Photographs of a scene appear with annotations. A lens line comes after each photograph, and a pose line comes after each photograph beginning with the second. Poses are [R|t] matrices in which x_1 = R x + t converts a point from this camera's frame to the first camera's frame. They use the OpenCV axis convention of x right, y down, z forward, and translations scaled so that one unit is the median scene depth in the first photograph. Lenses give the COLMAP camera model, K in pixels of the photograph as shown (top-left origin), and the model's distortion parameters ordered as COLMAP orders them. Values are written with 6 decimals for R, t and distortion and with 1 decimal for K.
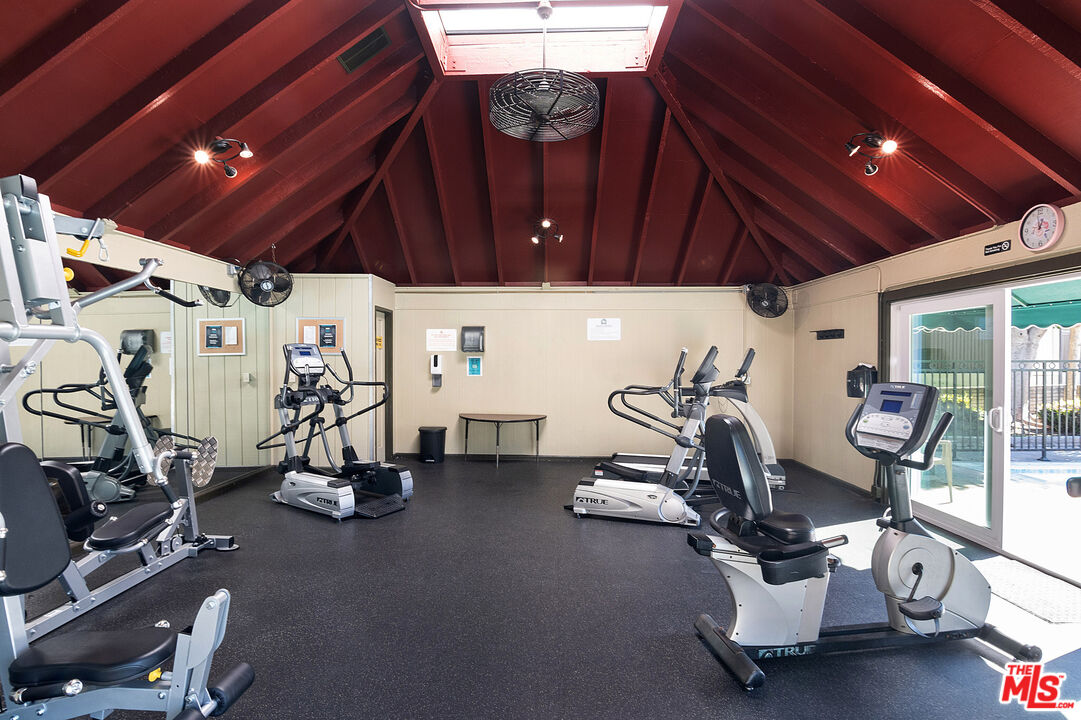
lens RADIAL K [[523.5, 0, 533.3], [0, 523.5, 361.7], [0, 0, 1]] dist [-0.004715, -0.003589]
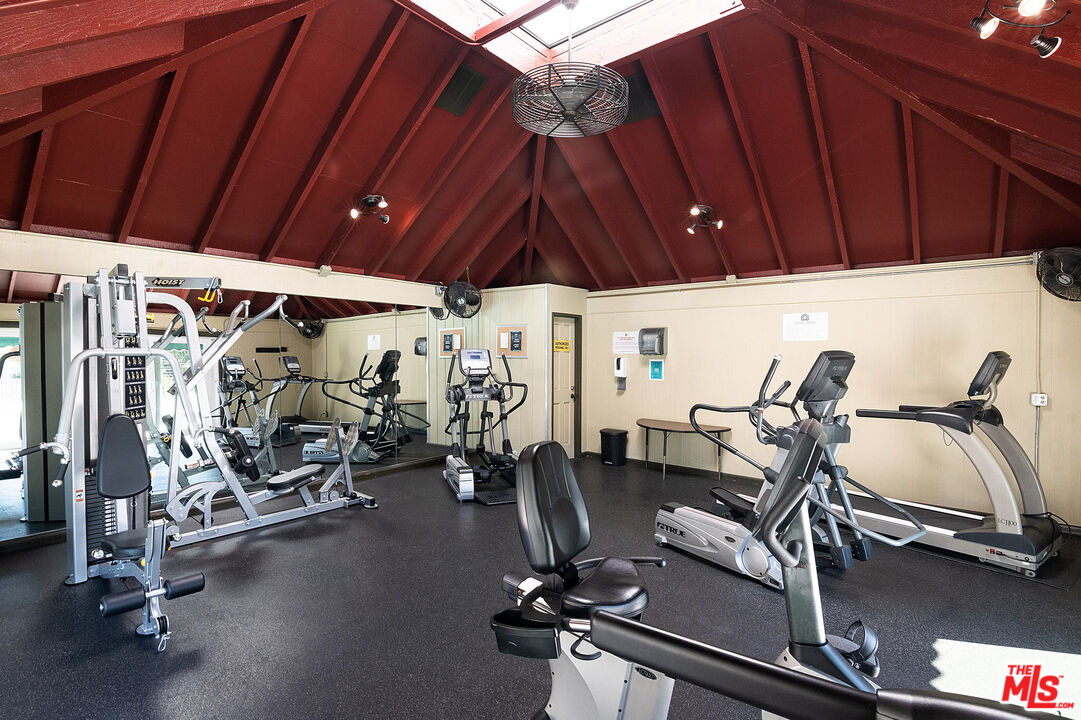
lens RADIAL K [[523.5, 0, 535.1], [0, 523.5, 358.8], [0, 0, 1]] dist [-0.004715, -0.003589]
pose [[0.791901, 0.006461, -0.610615, 0.350689], [-0.007821, 0.999969, 0.000437, -0.012019], [0.610599, 0.004429, 0.791927, 0.132527]]
